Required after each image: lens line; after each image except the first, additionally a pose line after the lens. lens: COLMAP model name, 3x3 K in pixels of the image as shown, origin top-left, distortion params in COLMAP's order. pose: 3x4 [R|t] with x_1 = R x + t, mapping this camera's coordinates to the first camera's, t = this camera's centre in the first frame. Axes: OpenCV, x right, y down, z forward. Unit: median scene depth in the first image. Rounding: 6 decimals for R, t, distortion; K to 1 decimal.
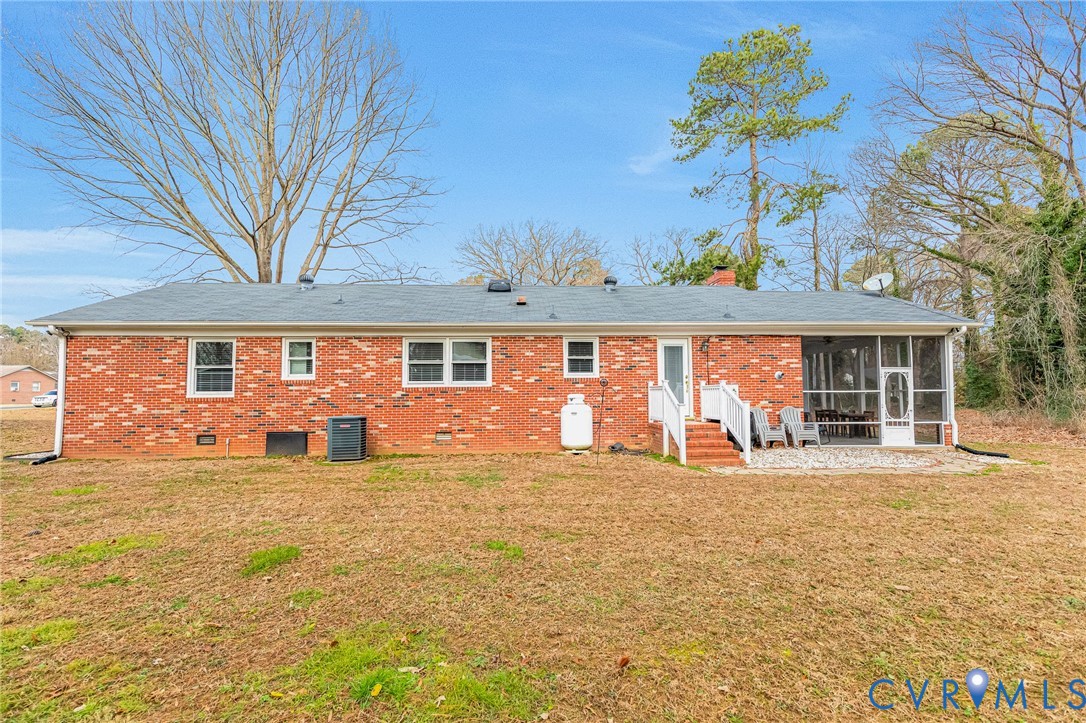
lens RADIAL K [[521.3, 0, 545.7], [0, 521.3, 367.6], [0, 0, 1]] dist [0.027884, 0.000085]
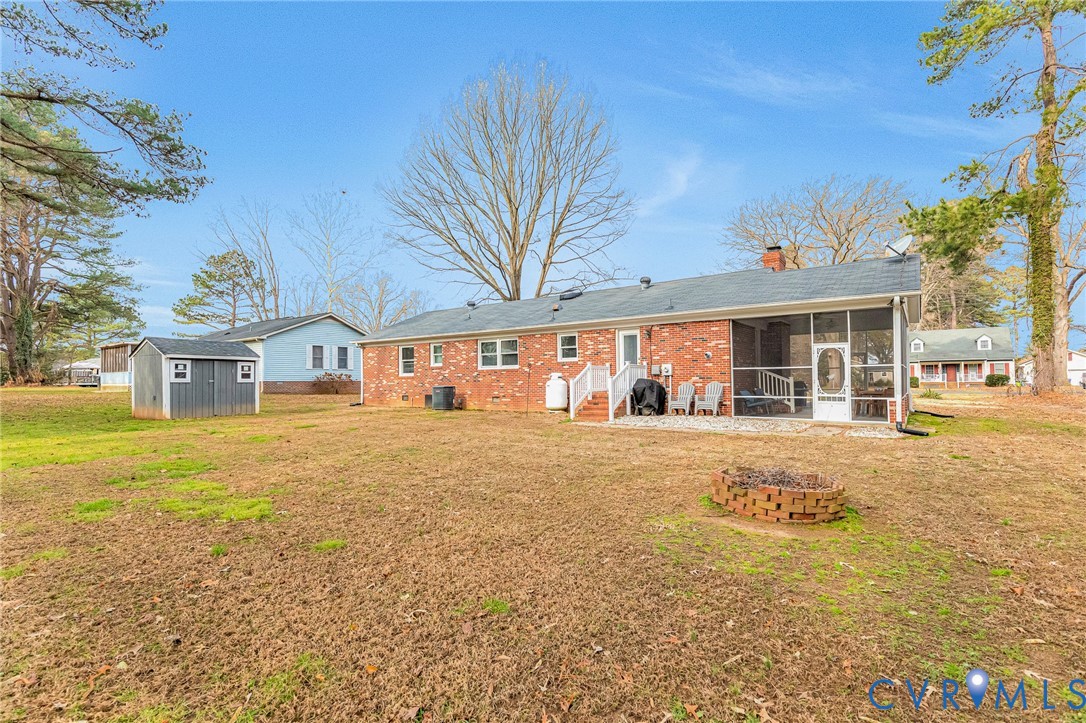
lens RADIAL K [[521.3, 0, 545.7], [0, 521.3, 367.6], [0, 0, 1]] dist [0.027884, 0.000085]
pose [[0.762844, -0.015408, -0.646399, 0.935702], [0.043467, 0.998677, 0.027492, -0.005568], [0.645120, -0.049069, 0.762504, -0.124855]]
